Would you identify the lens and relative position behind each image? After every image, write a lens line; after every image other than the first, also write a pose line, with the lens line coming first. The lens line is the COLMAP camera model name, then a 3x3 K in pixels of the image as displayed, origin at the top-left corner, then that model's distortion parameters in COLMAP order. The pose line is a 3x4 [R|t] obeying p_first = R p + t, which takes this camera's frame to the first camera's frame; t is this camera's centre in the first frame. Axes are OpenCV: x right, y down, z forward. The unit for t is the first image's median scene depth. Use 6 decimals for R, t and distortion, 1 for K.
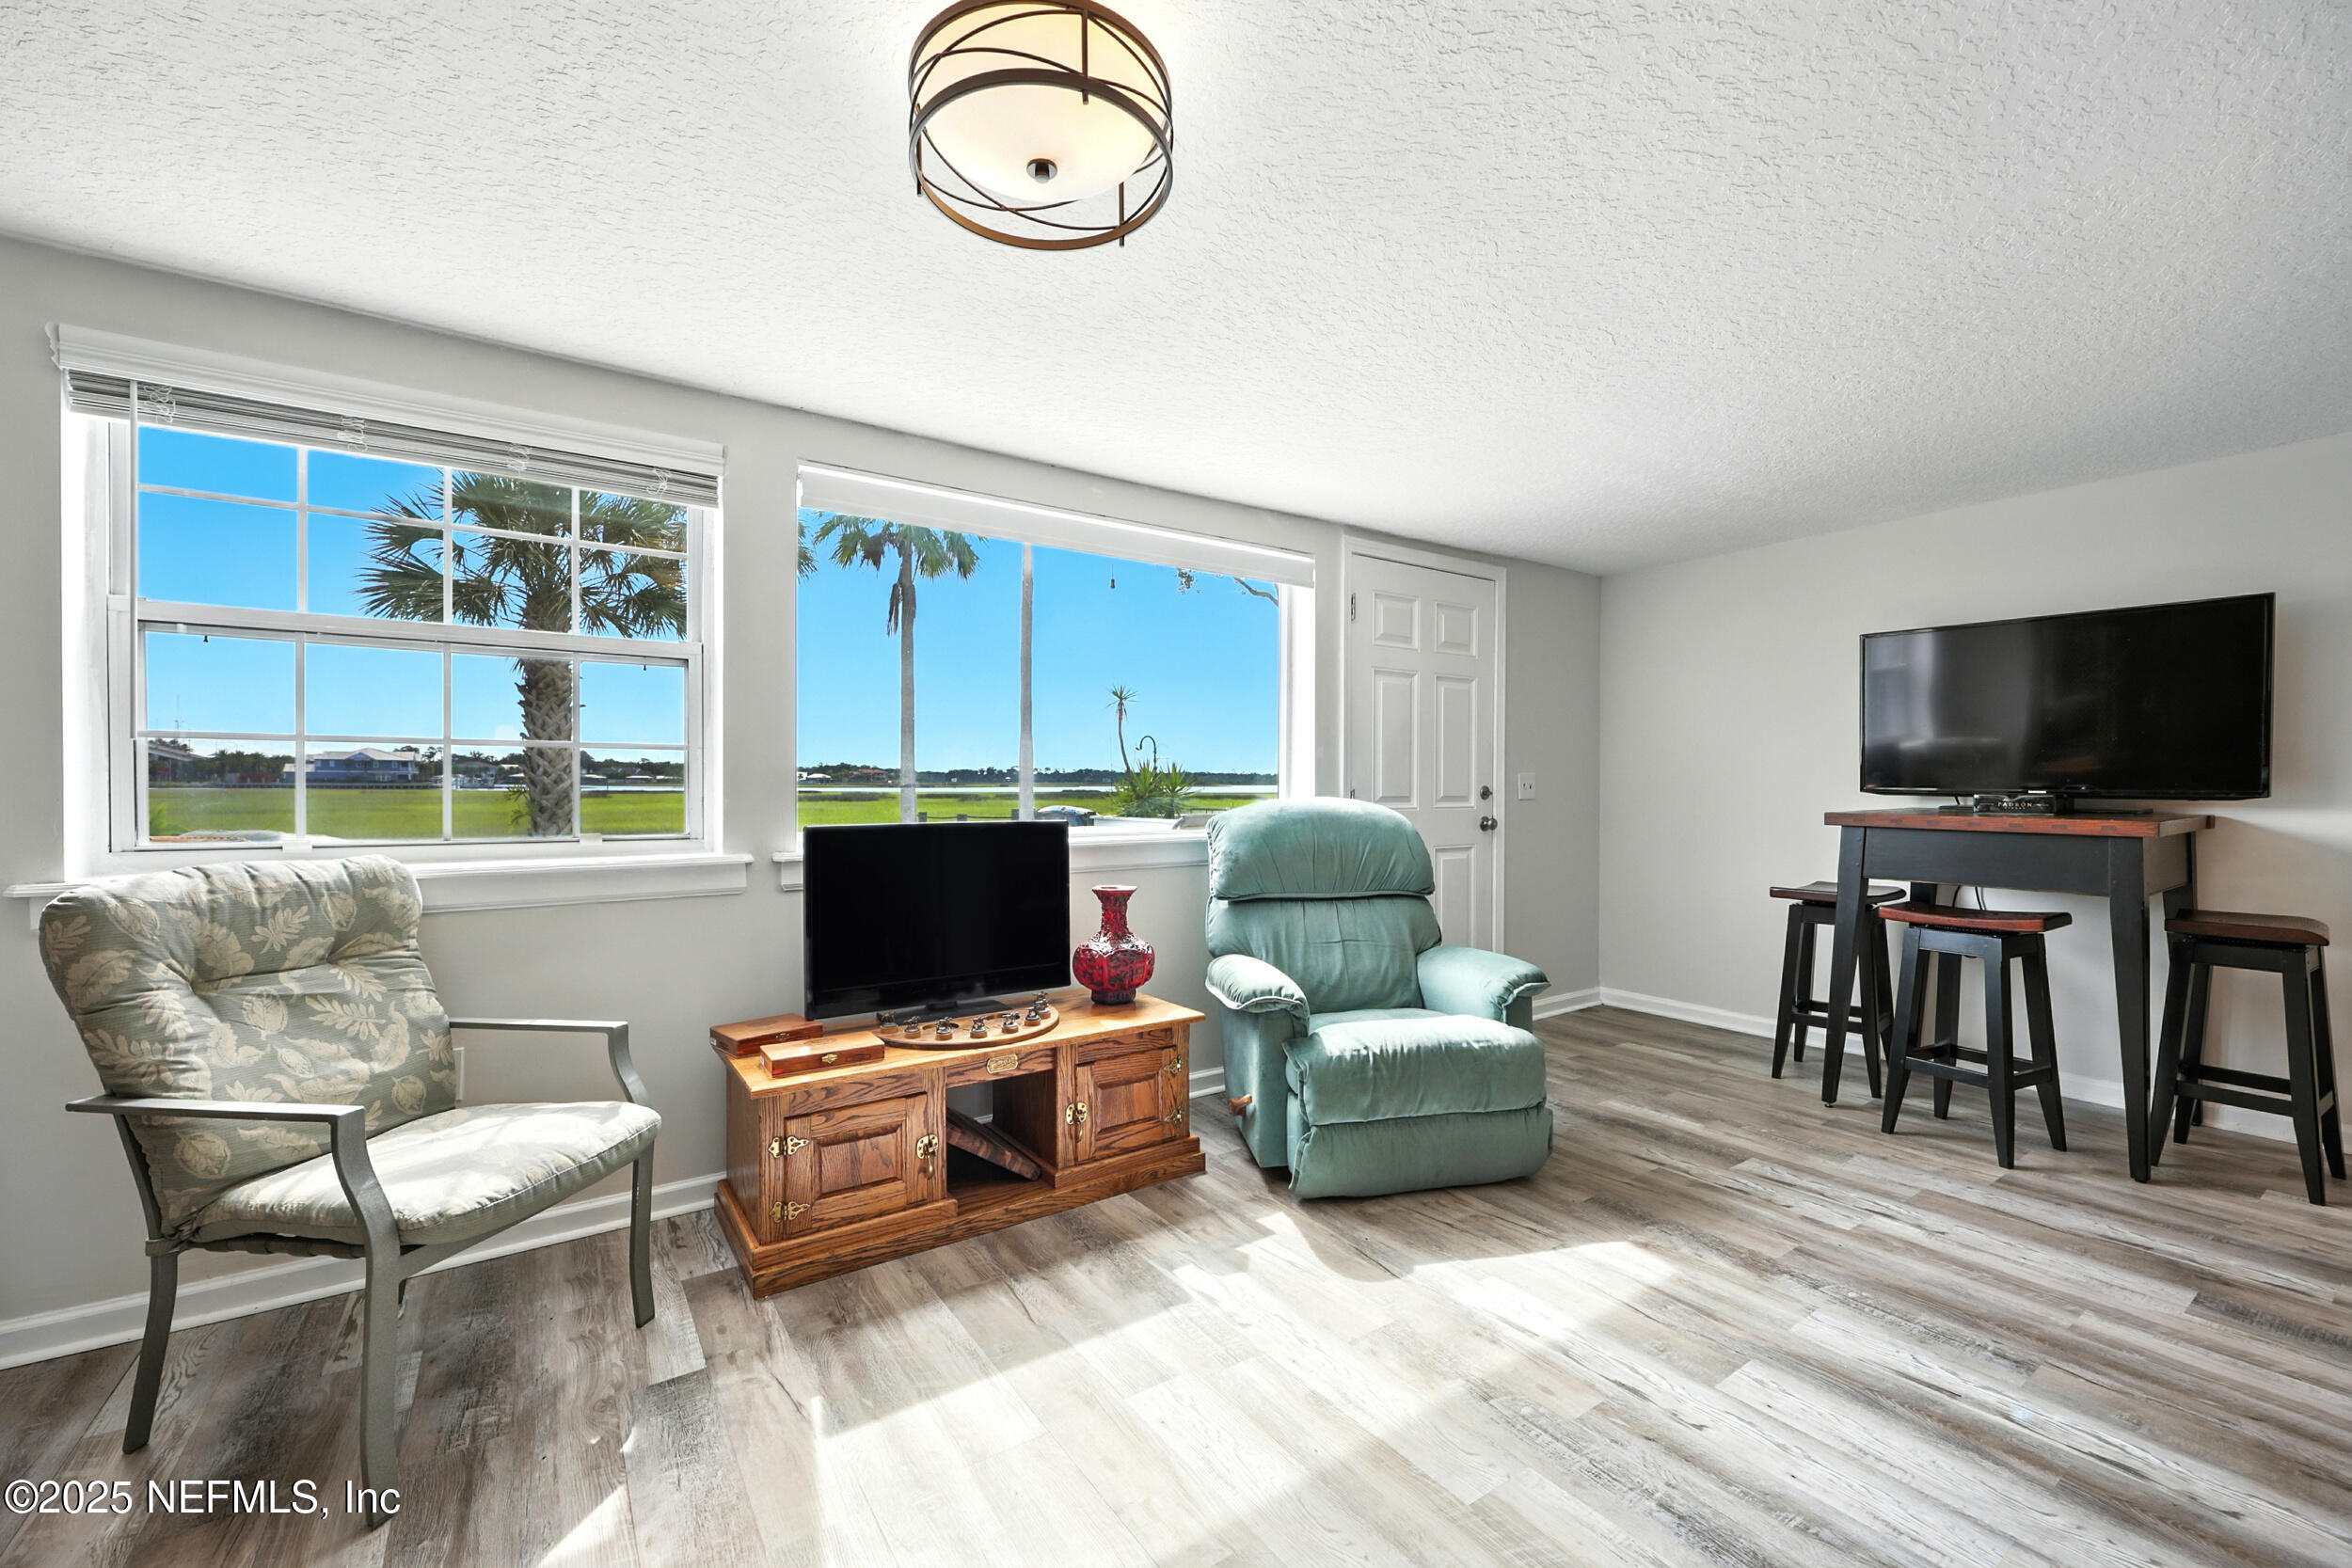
lens RADIAL K [[968.5, 0, 1176.0], [0, 968.5, 784.0], [0, 0, 1]] dist [0.000973, 0.000067]
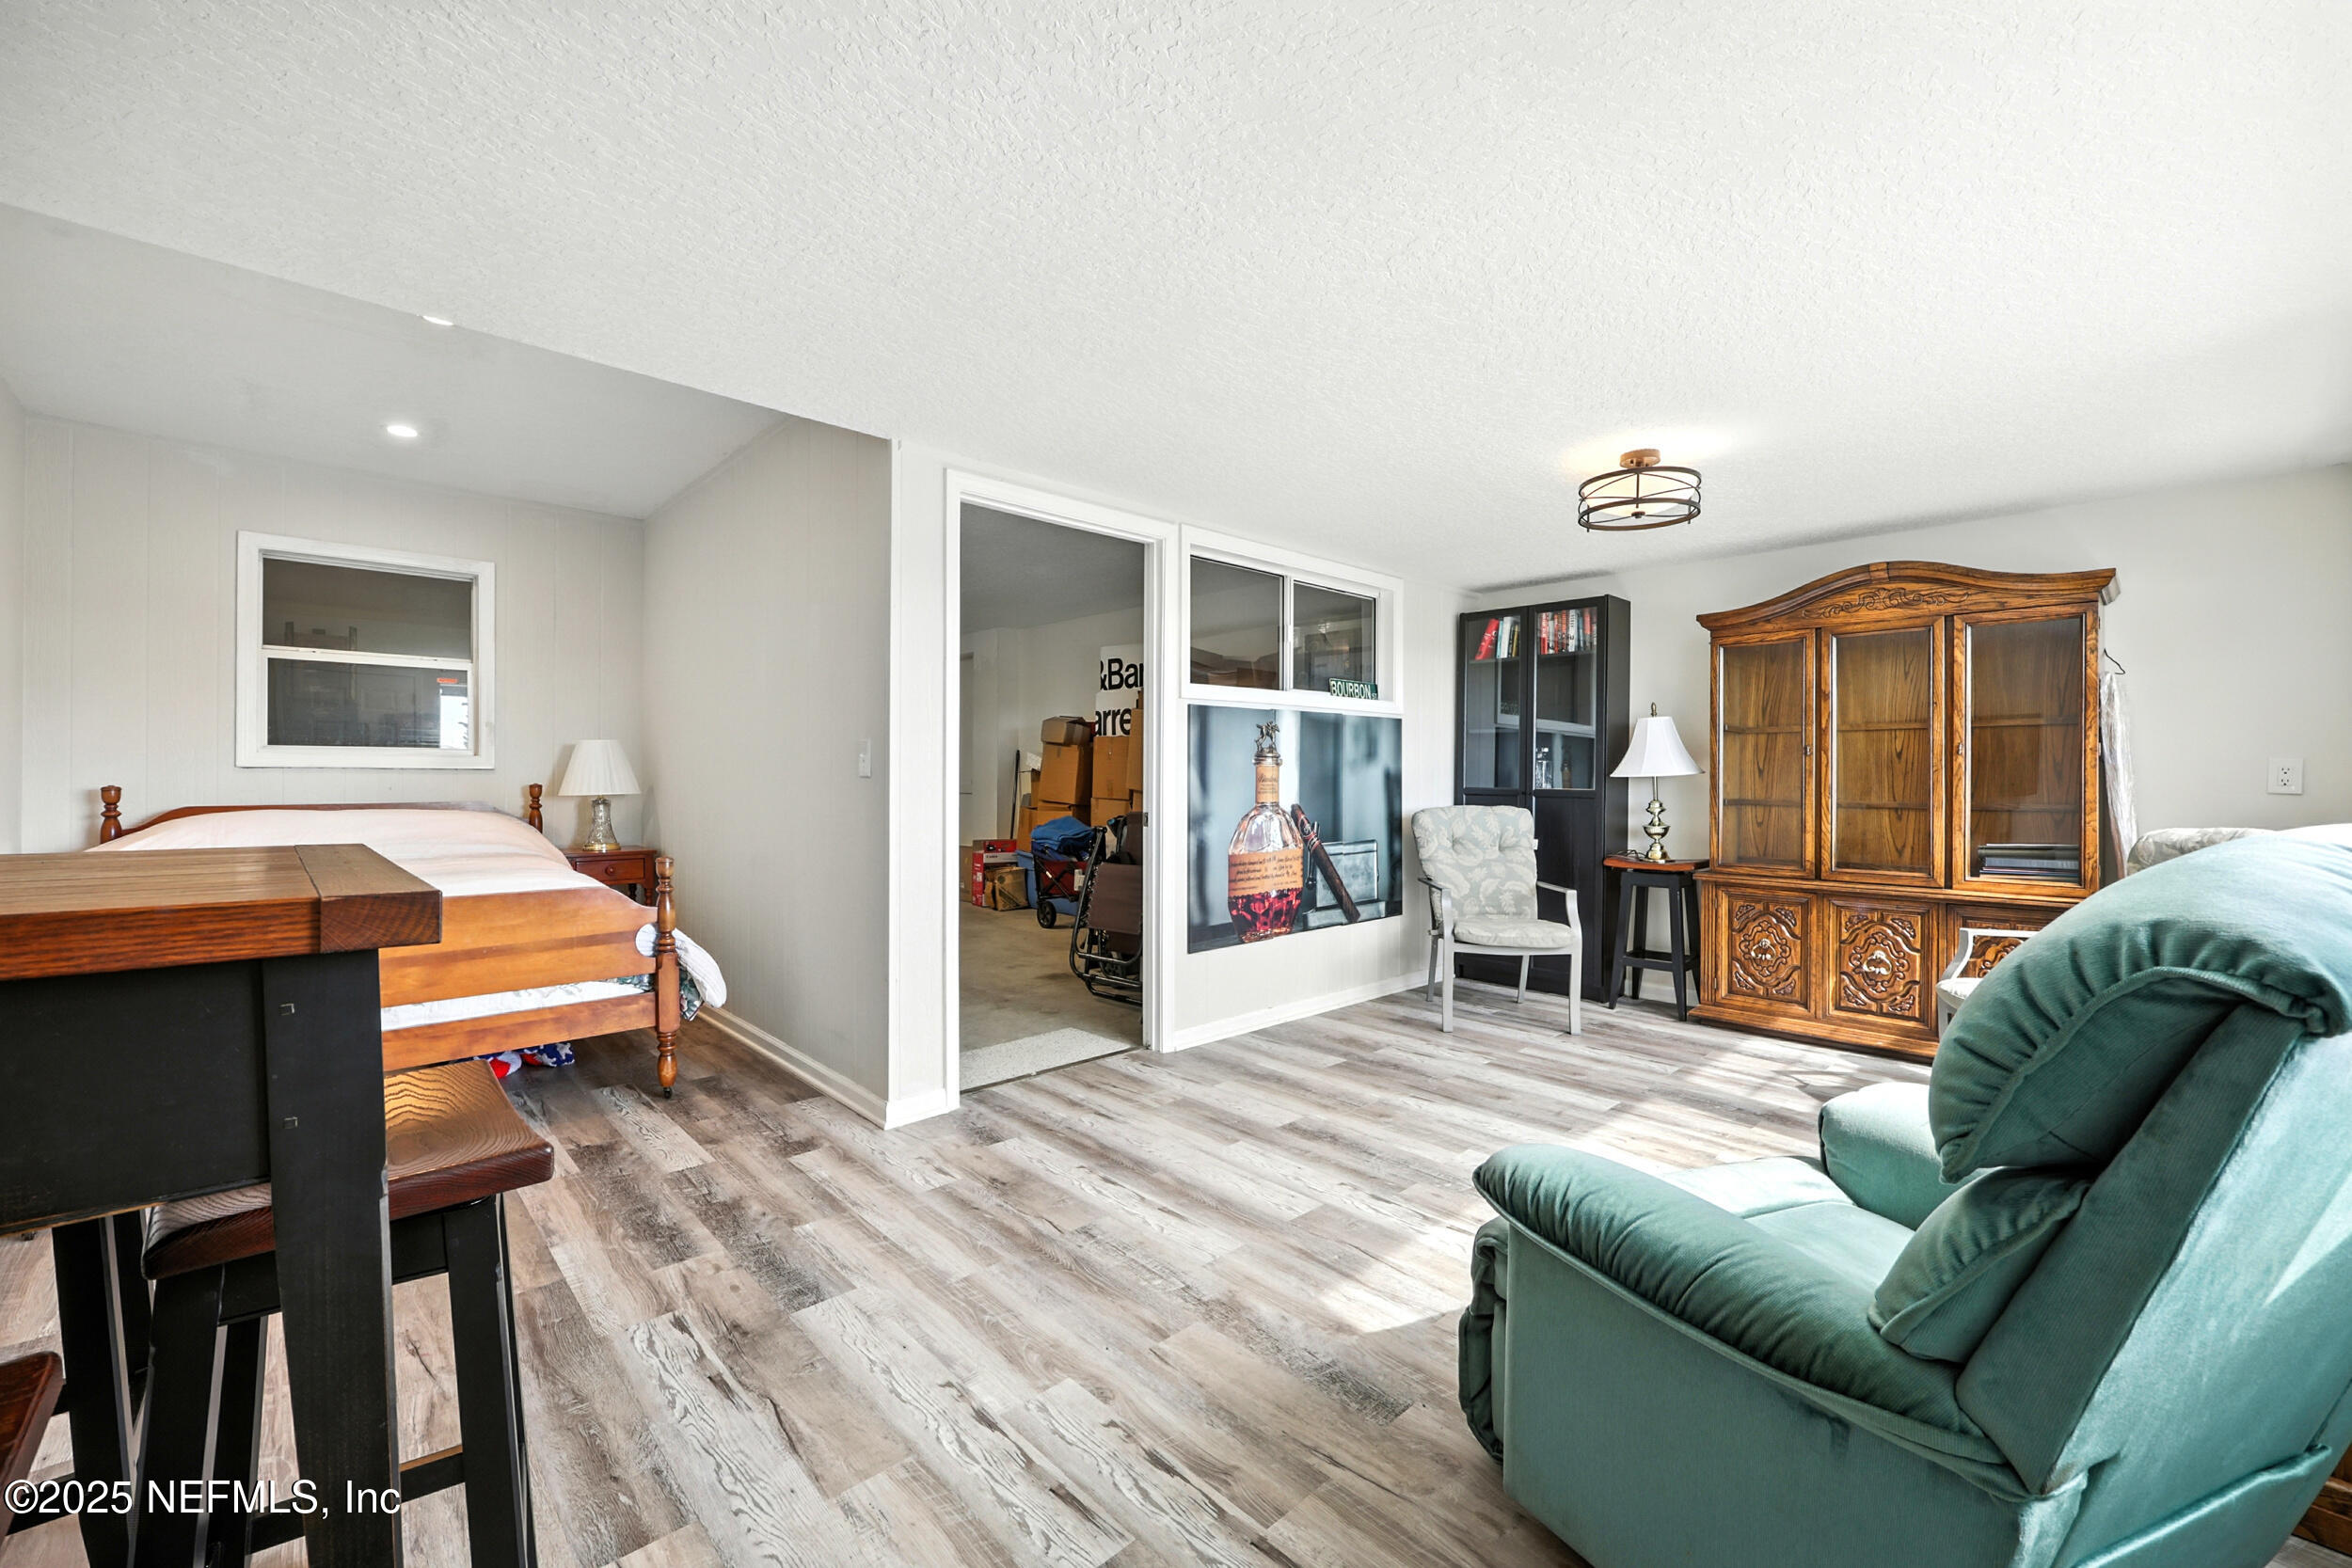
lens RADIAL K [[945.3, 0, 1165.1], [0, 945.3, 787.0], [0, 0, 1]] dist [-0.001115, 0.000030]
pose [[-0.990221, -0.000173, -0.139510, 0.796960], [-0.001150, 0.999975, 0.006924, 0.005075], [0.139506, 0.007017, -0.990196, 1.898165]]
